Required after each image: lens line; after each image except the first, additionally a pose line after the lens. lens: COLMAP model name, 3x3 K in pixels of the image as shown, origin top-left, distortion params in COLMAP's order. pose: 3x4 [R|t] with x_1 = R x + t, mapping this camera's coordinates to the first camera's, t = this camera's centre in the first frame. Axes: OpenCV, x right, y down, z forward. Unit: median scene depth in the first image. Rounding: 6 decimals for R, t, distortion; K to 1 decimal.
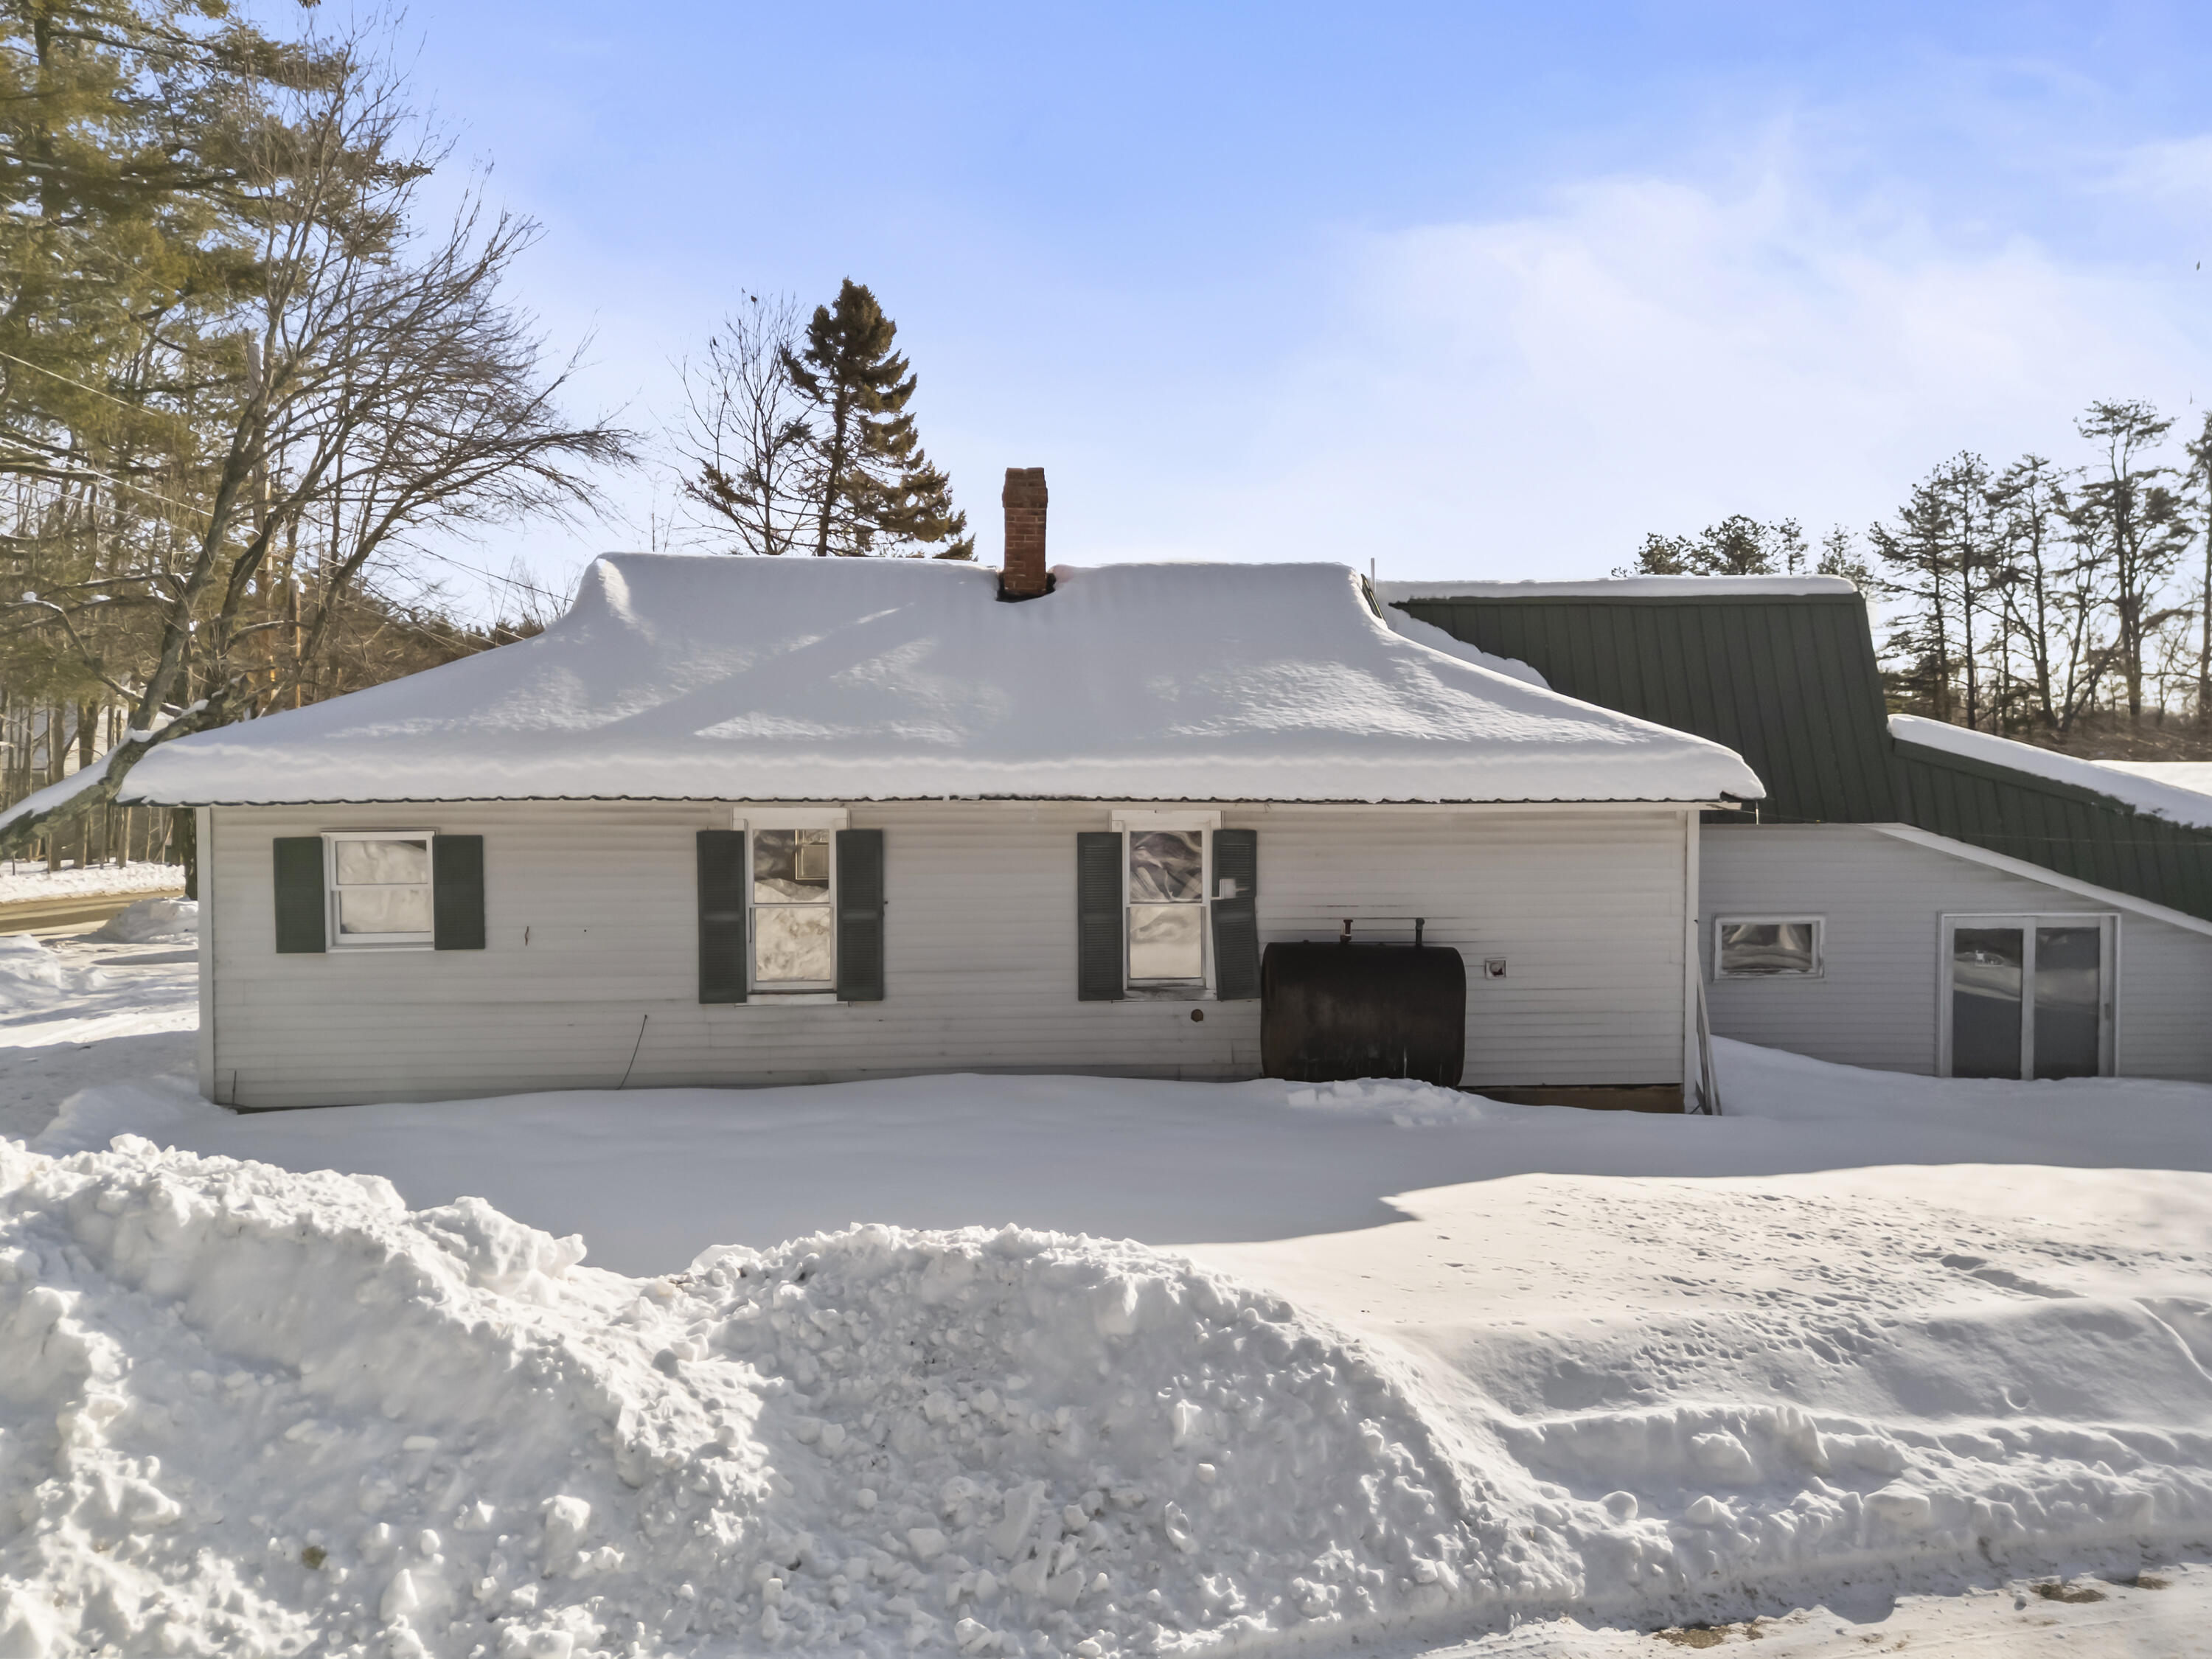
lens RADIAL K [[1622.3, 0, 1104.0], [0, 1622.3, 829.1], [0, 0, 1]] dist [0.050138, -0.002093]
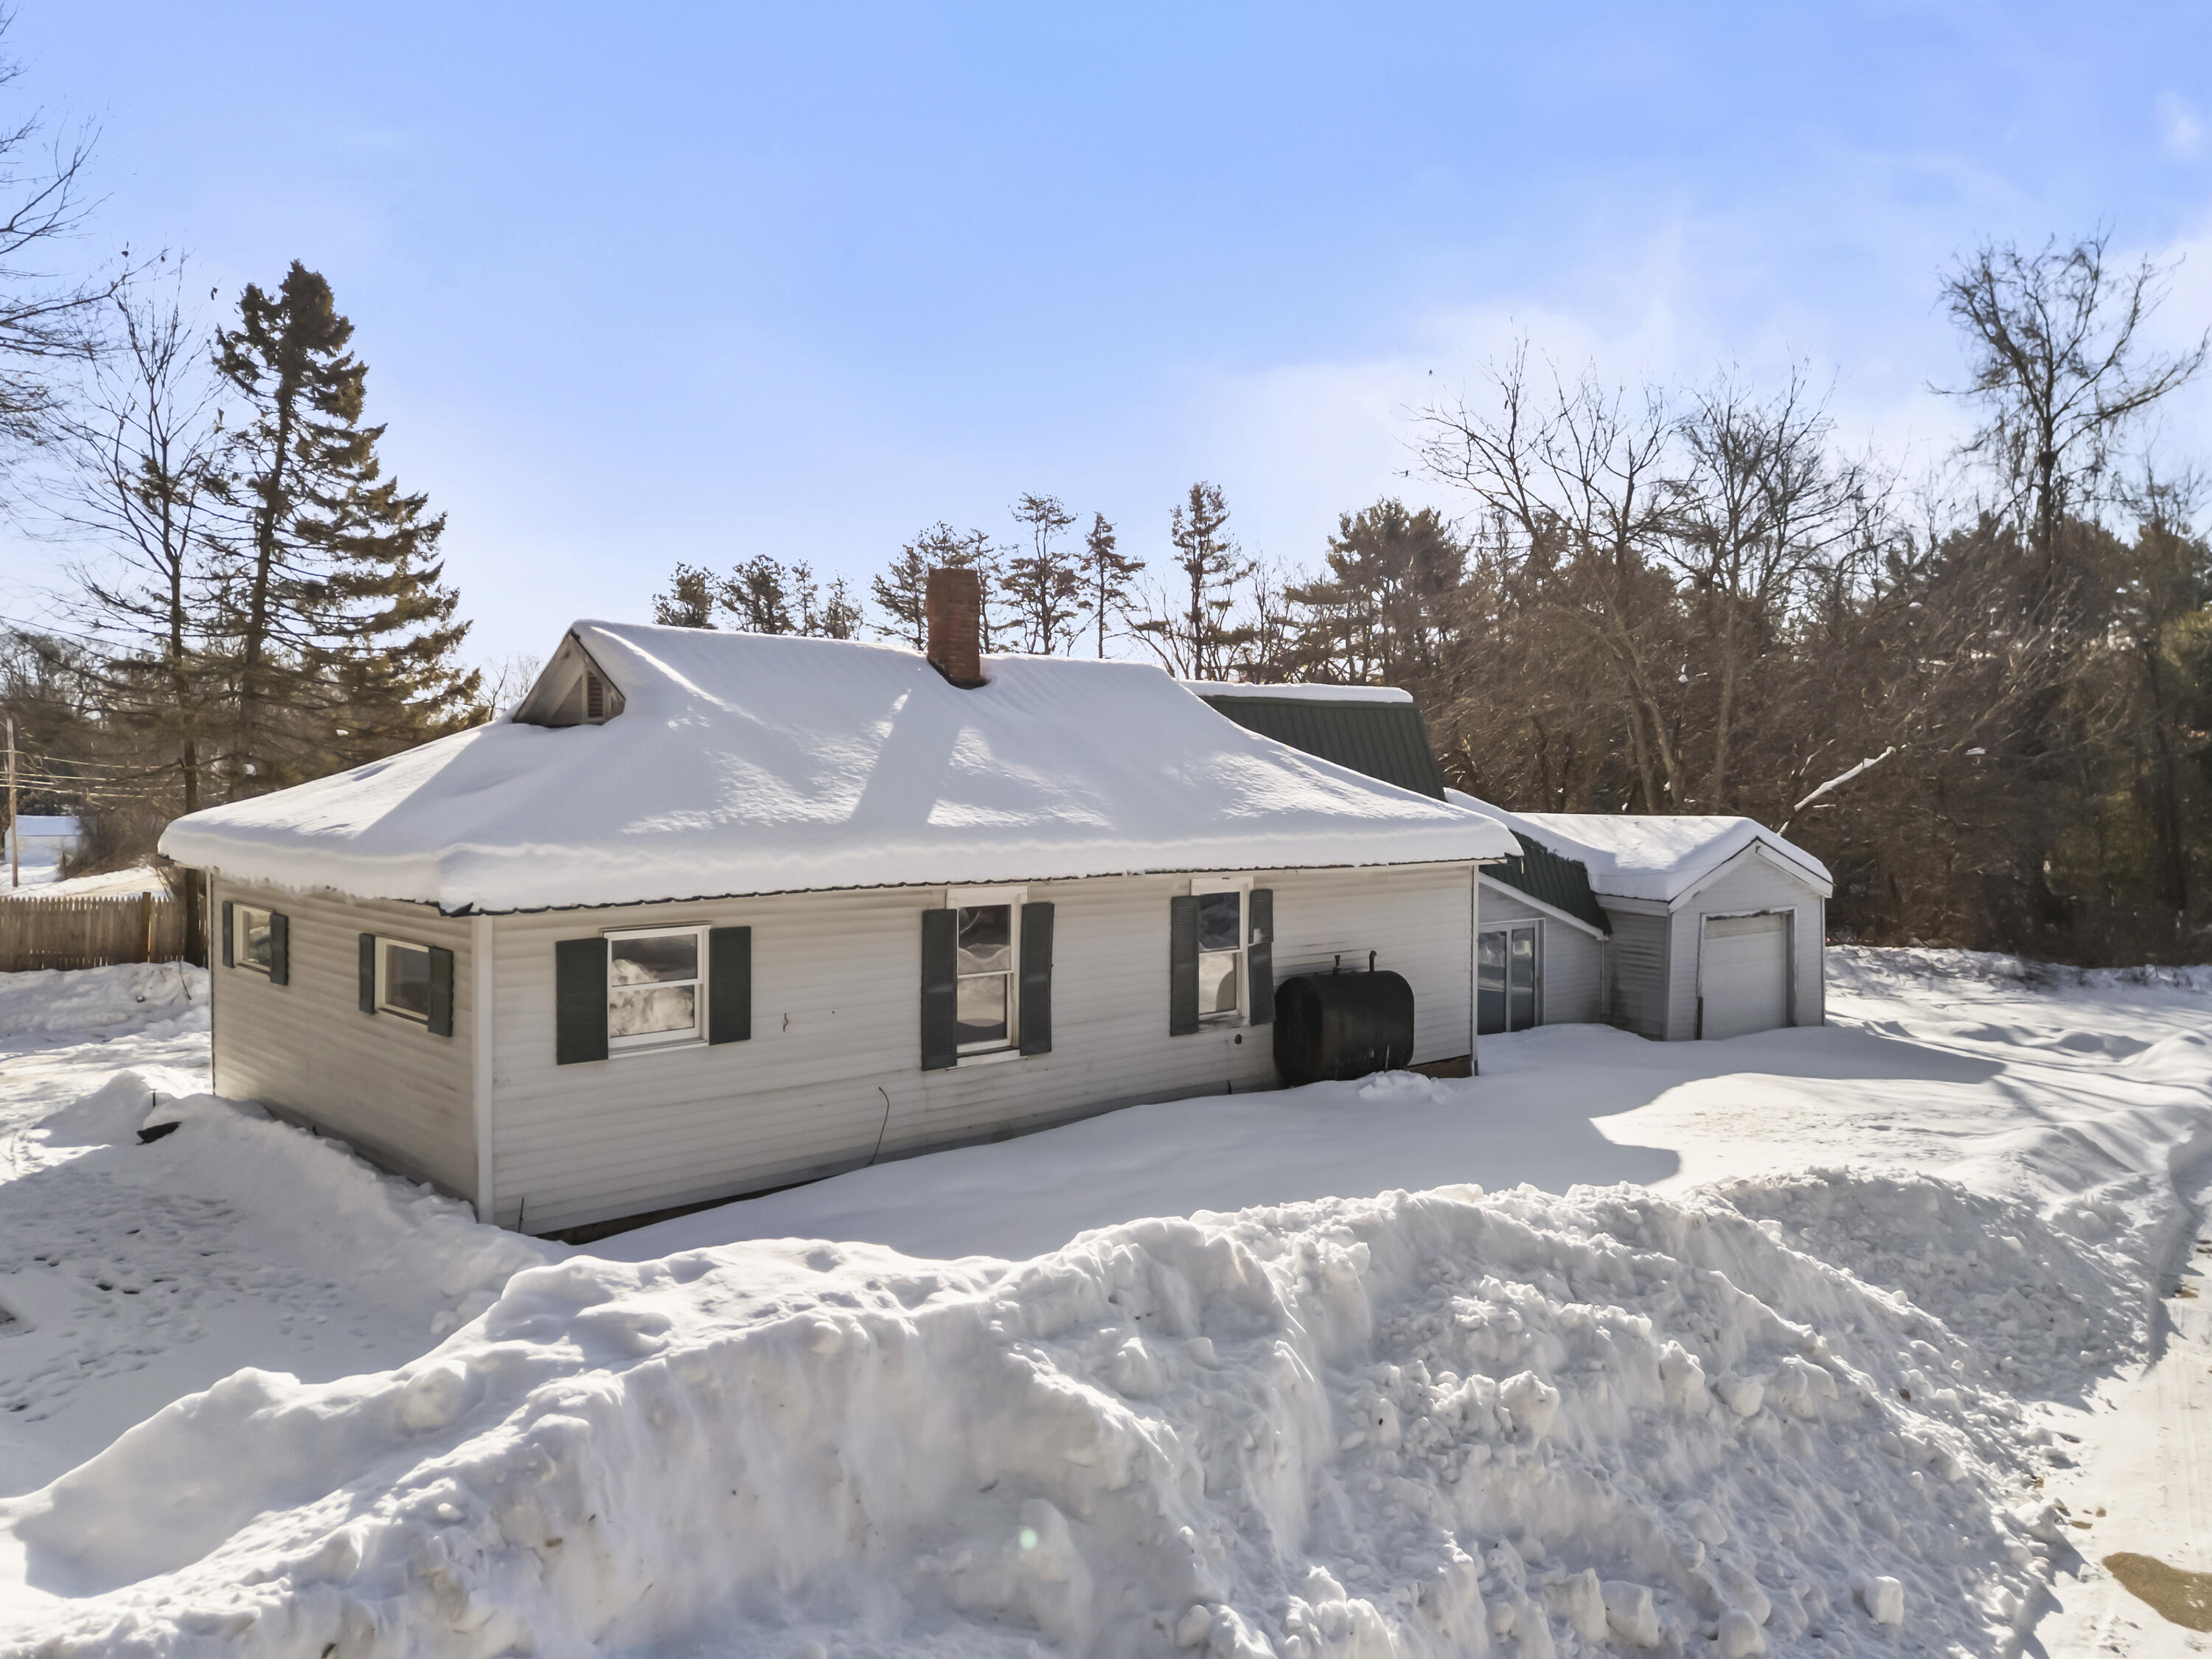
lens RADIAL K [[1622.3, 0, 1104.0], [0, 1622.3, 829.1], [0, 0, 1]] dist [0.050138, -0.002093]
pose [[0.783234, -0.016172, 0.621517, -0.806922], [0.019226, 0.999814, 0.001786, -0.052130], [-0.621430, 0.010550, 0.783399, 0.077378]]
